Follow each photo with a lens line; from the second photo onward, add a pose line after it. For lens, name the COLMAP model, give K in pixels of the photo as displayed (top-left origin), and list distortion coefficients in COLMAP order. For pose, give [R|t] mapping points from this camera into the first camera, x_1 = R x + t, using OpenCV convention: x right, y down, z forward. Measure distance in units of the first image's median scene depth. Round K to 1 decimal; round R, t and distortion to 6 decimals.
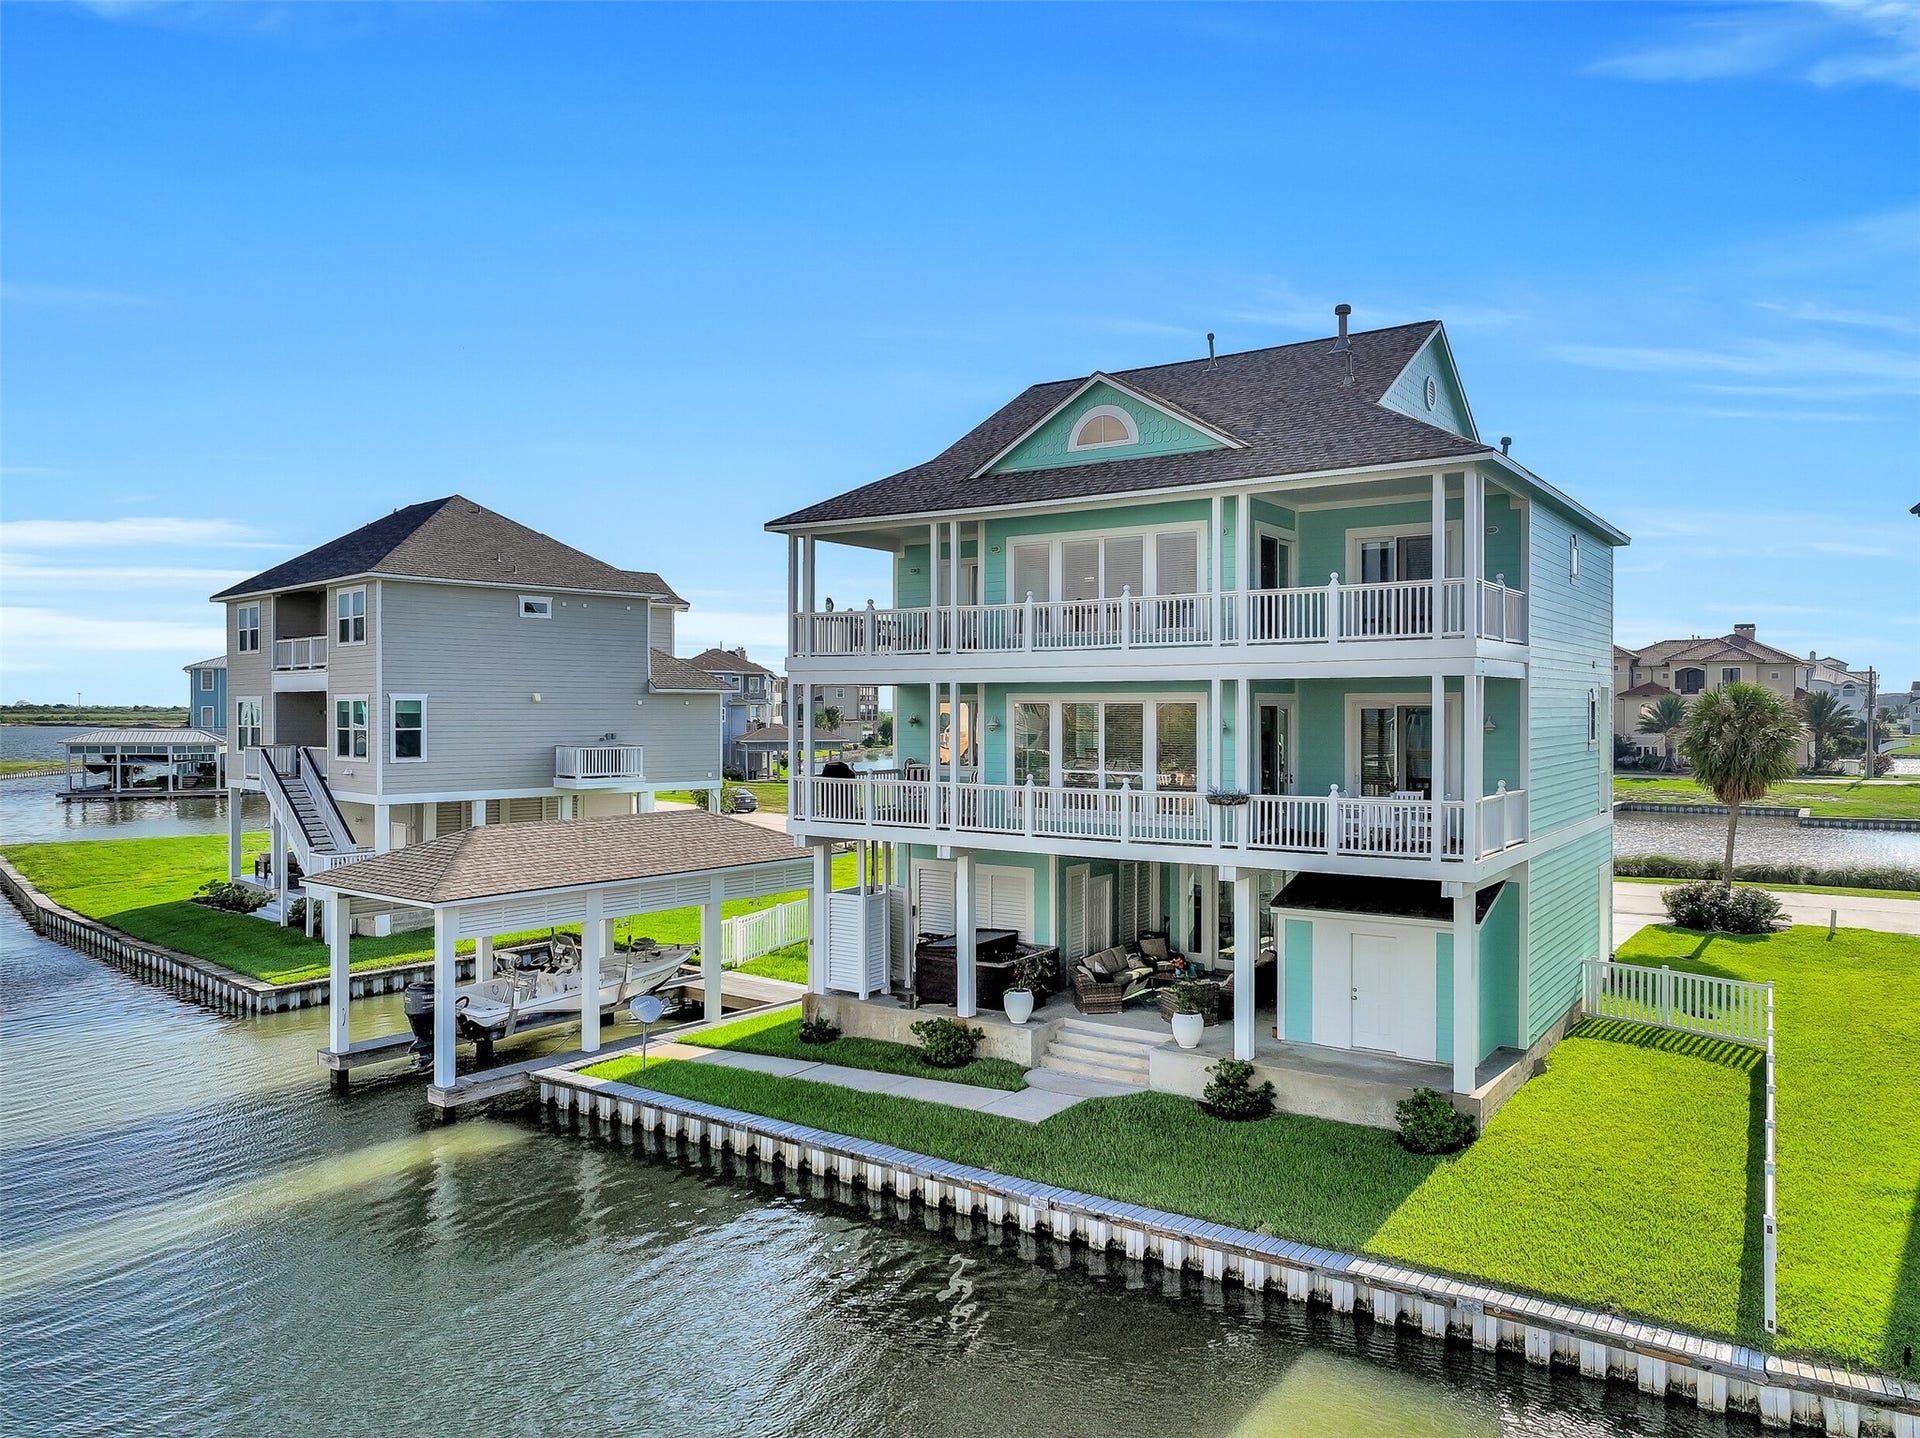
lens RADIAL K [[1319.0, 0, 953.5], [0, 1319.0, 711.2], [0, 0, 1]] dist [0.006458, -0.000725]
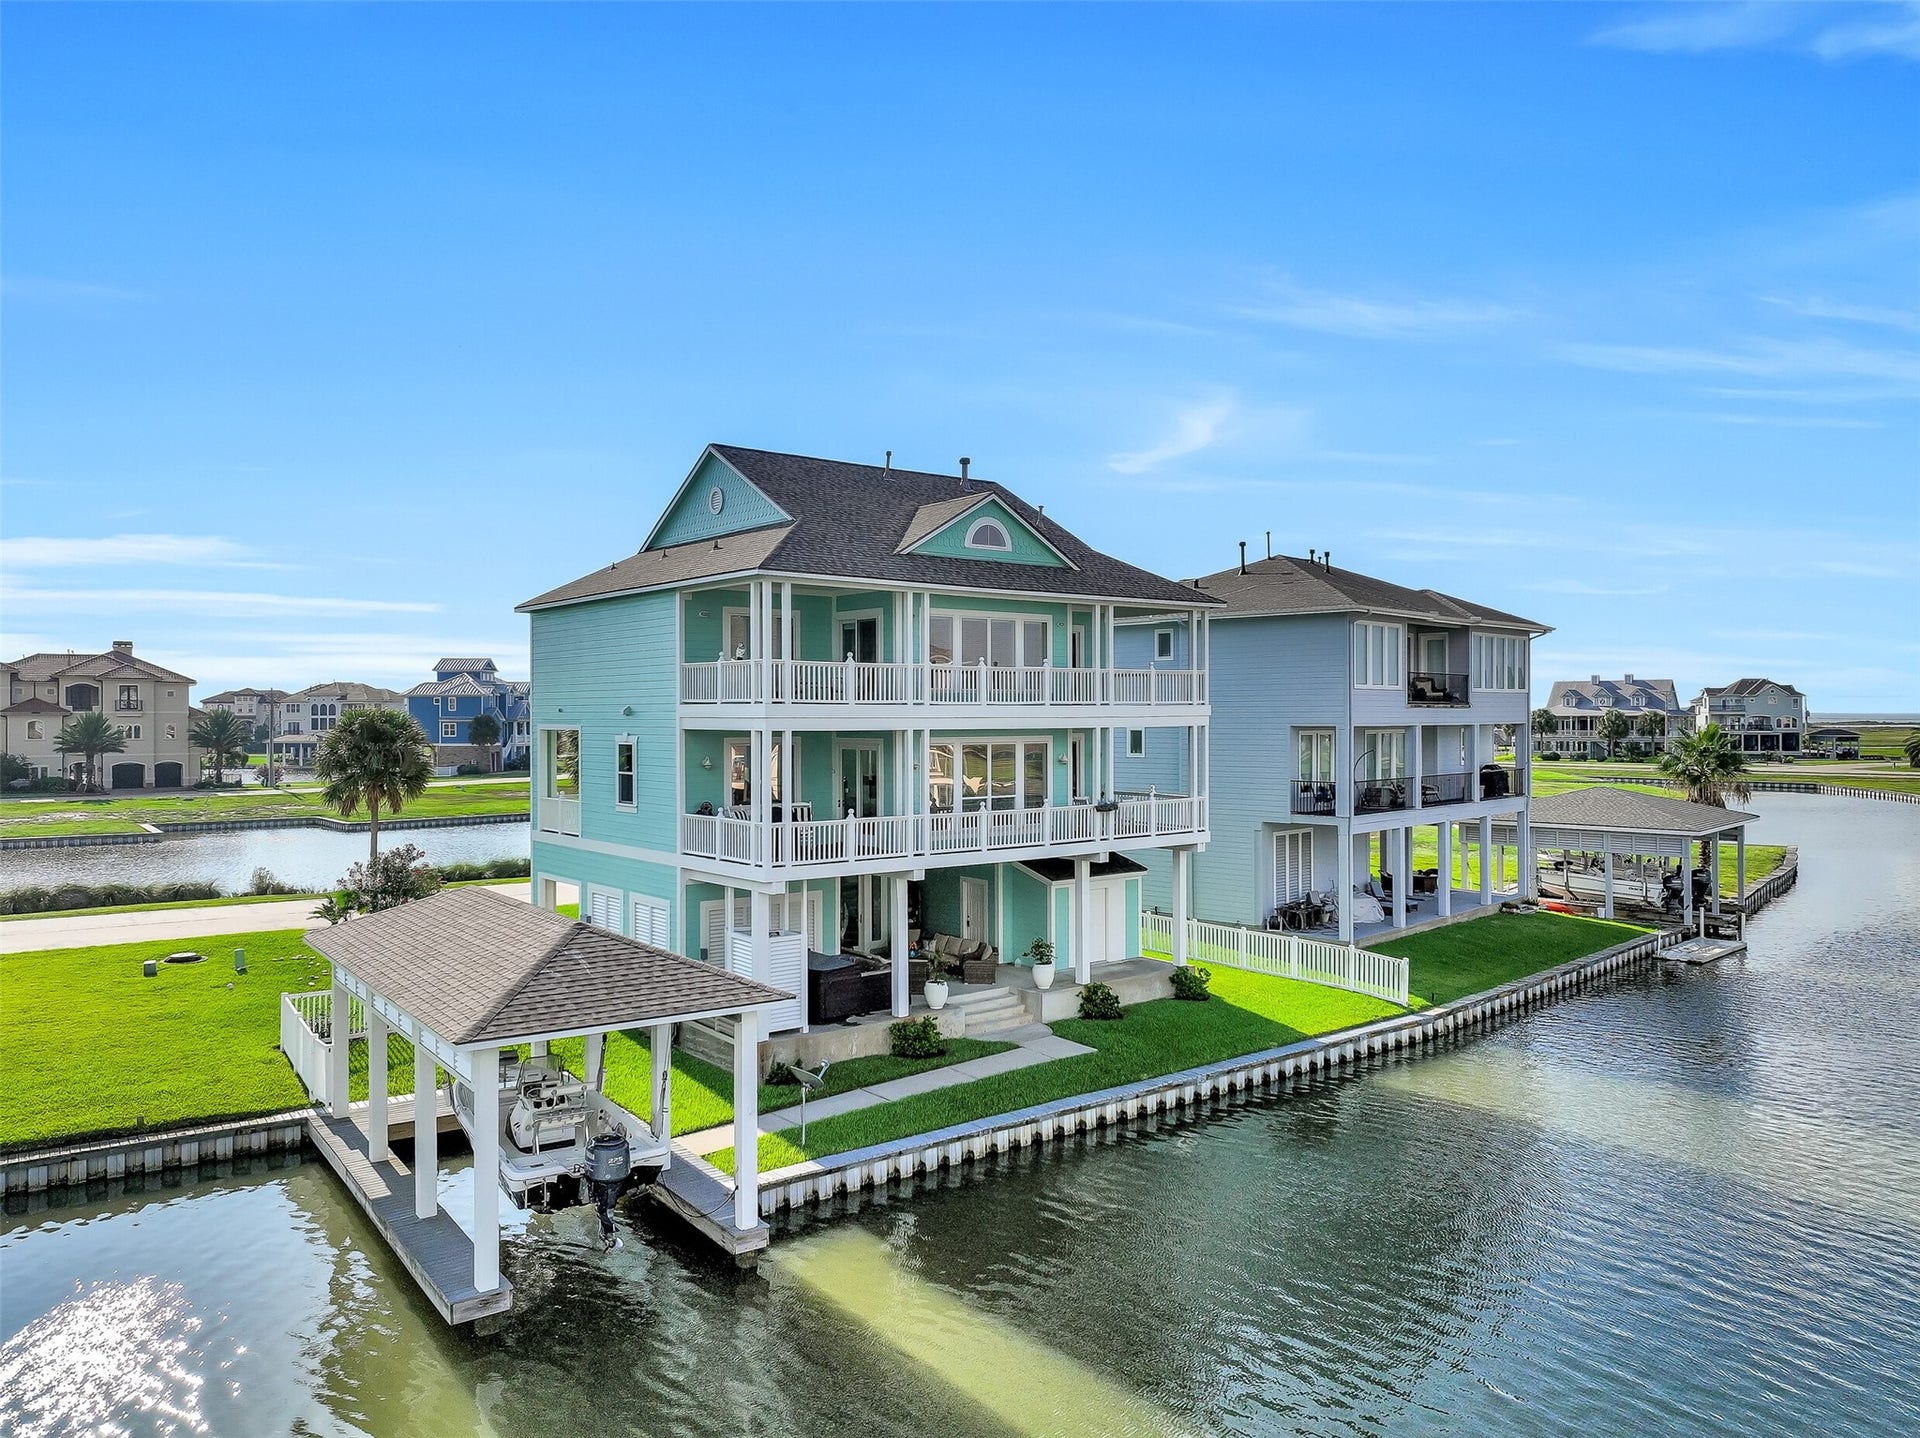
lens RADIAL K [[1319.0, 0, 953.6], [0, 1319.0, 721.8], [0, 0, 1]] dist [0.006458, -0.000725]
pose [[0.306210, -0.005144, 0.951950, -1.134949], [0.005609, 0.999978, 0.003600, -0.033327], [-0.951947, 0.004237, 0.306232, 0.629426]]
